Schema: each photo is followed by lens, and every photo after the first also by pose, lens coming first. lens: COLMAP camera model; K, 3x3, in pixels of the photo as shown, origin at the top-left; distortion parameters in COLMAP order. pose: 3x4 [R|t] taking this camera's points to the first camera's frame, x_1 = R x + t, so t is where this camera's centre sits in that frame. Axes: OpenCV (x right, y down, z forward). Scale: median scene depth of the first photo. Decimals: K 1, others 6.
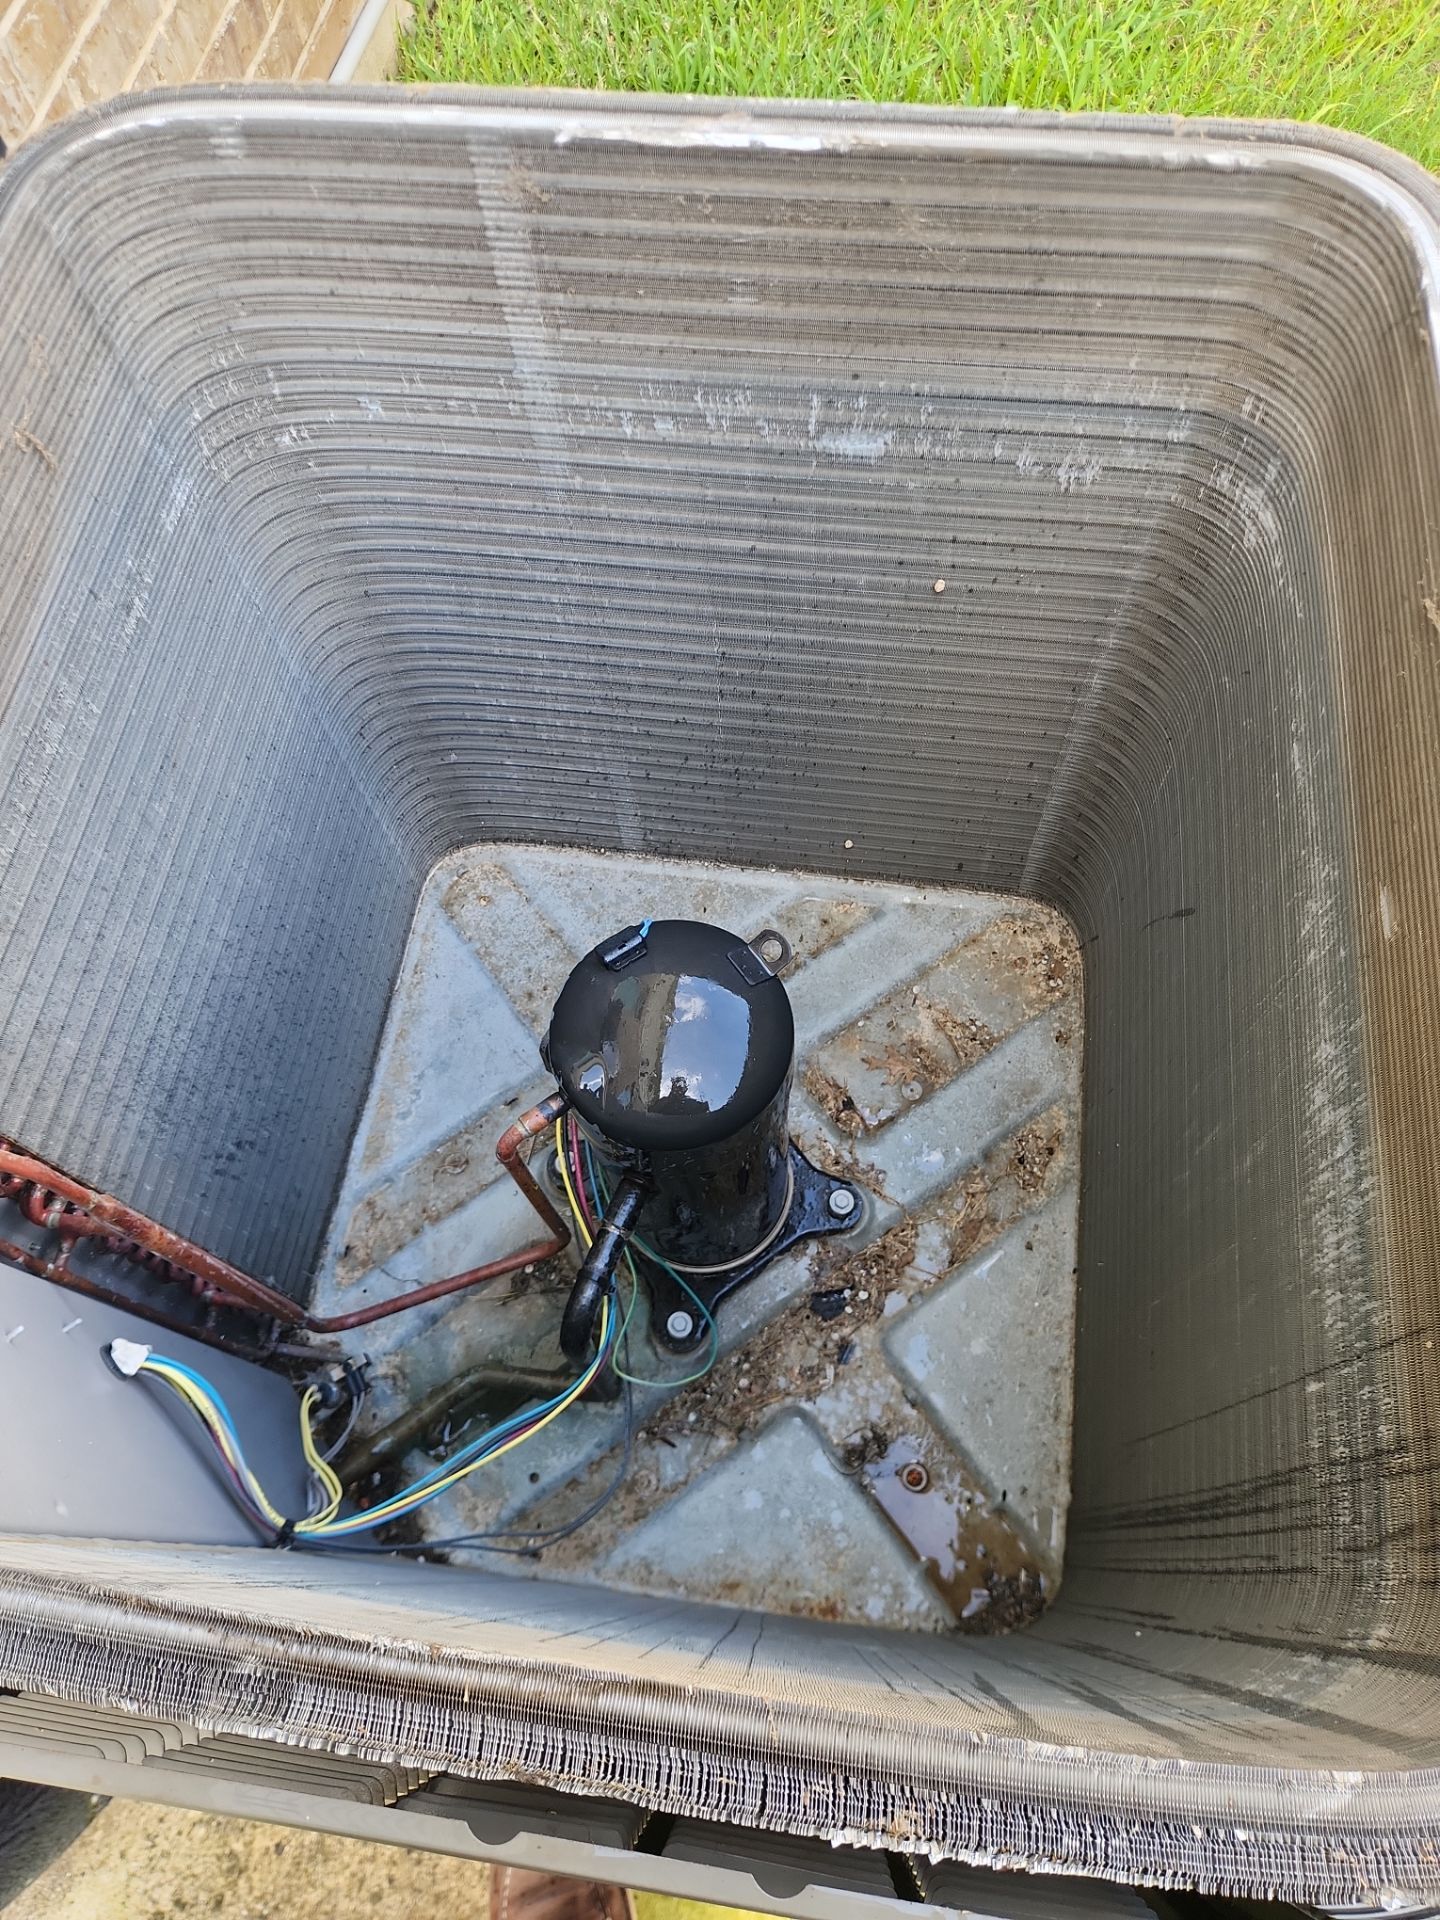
lens RADIAL K [[1228.7, 0, 720.0], [0, 1228.7, 960.0], [0, 0, 1]] dist [0.043685, -0.039879]
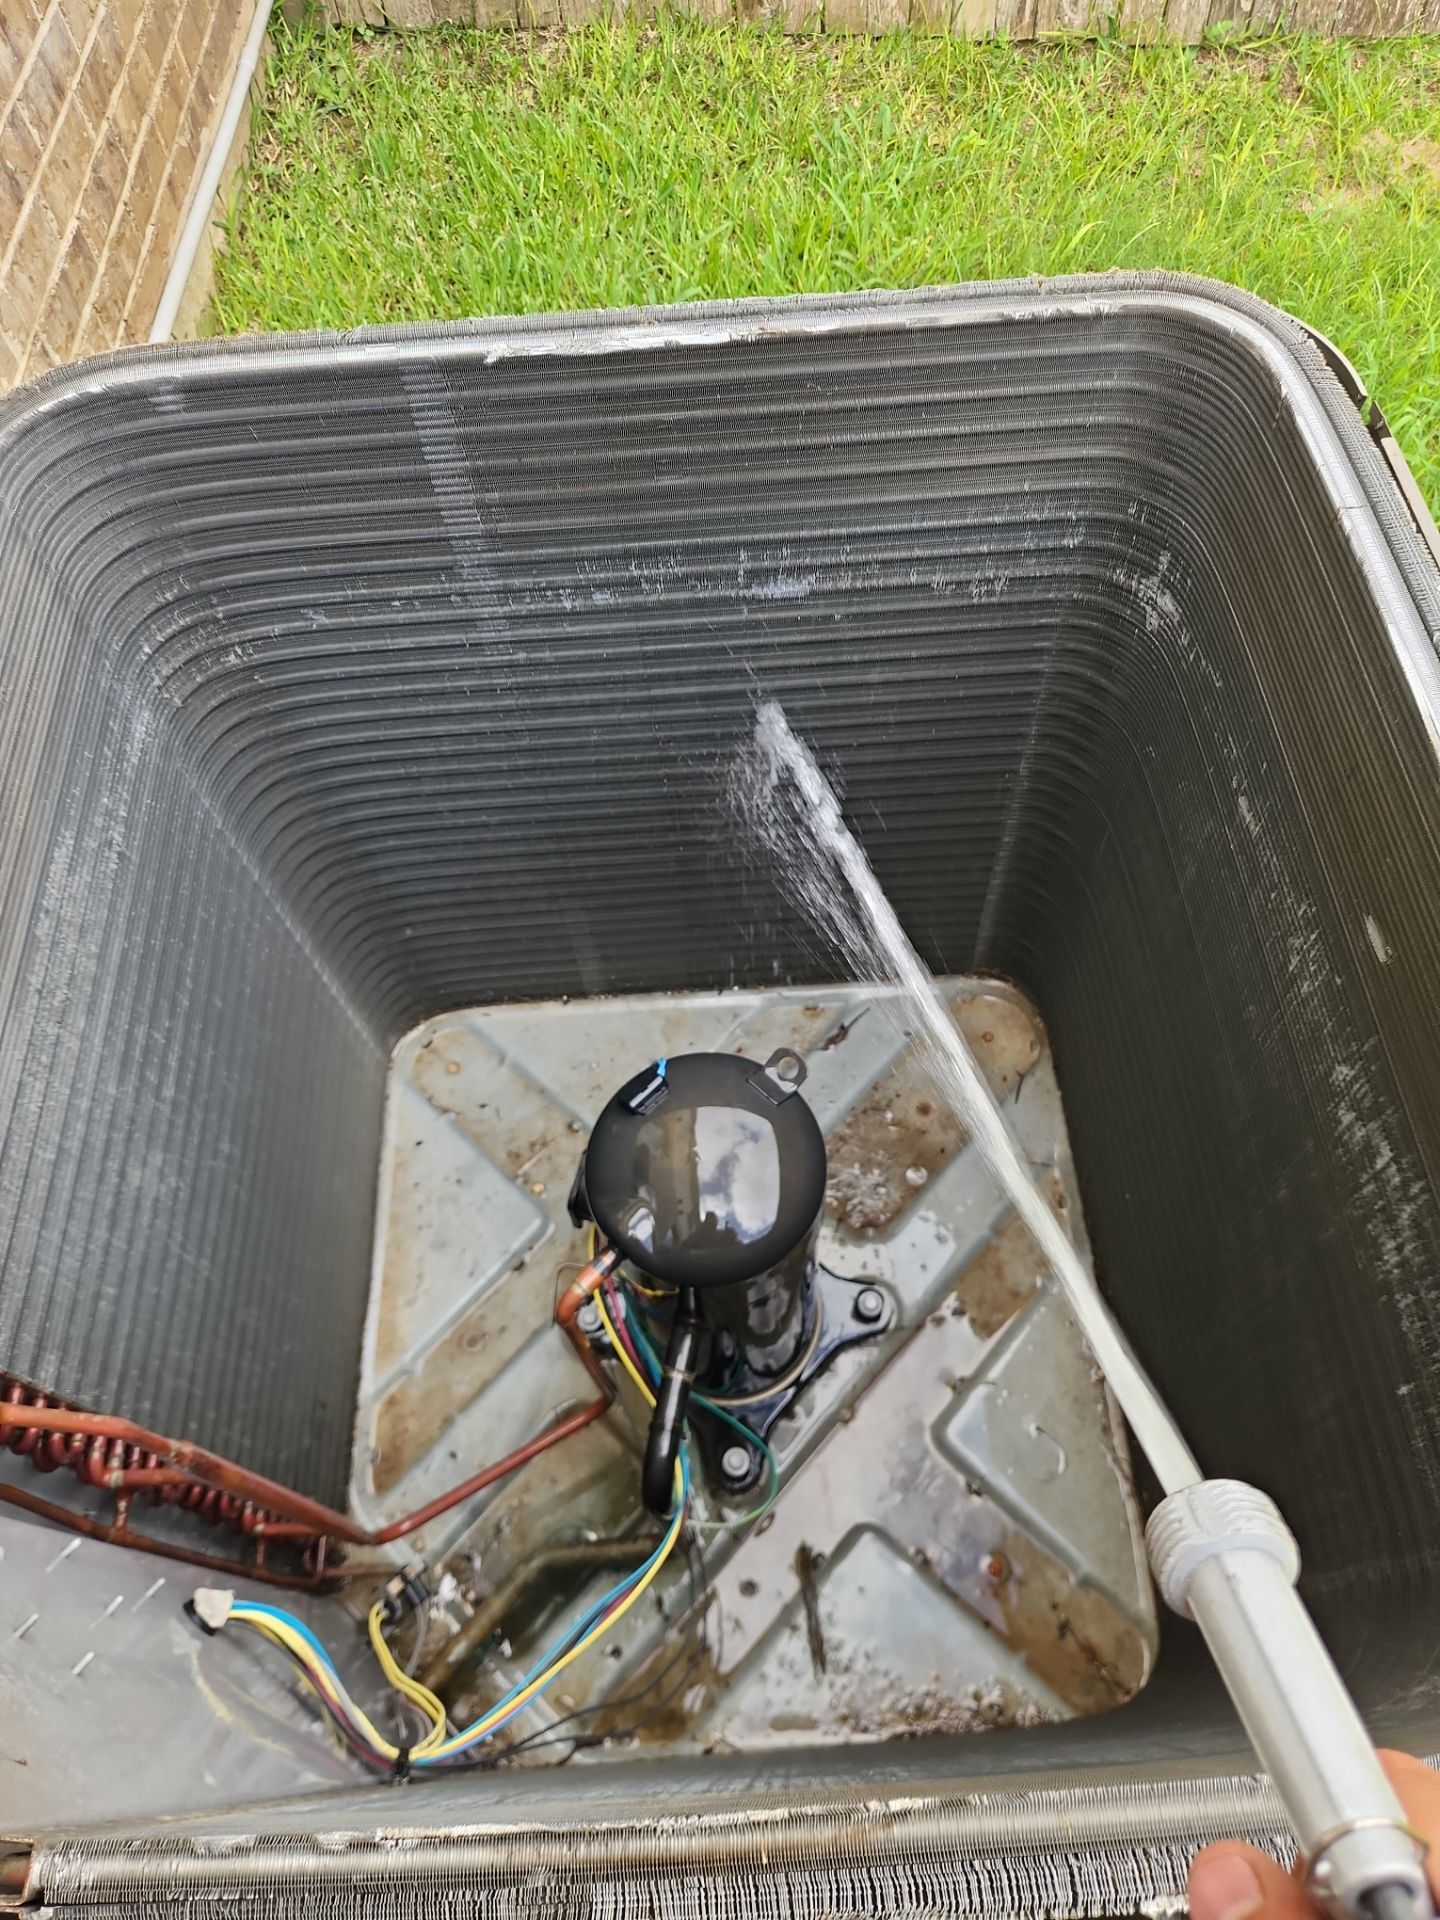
lens RADIAL K [[1245.8, 0, 720.0], [0, 1245.8, 960.0], [0, 0, 1]] dist [0.041168, -0.048900]
pose [[0.981240, -0.165552, 0.098797, -0.102255], [0.173982, 0.981174, -0.083836, -0.019384], [-0.083058, 0.099452, 0.991570, -0.036301]]
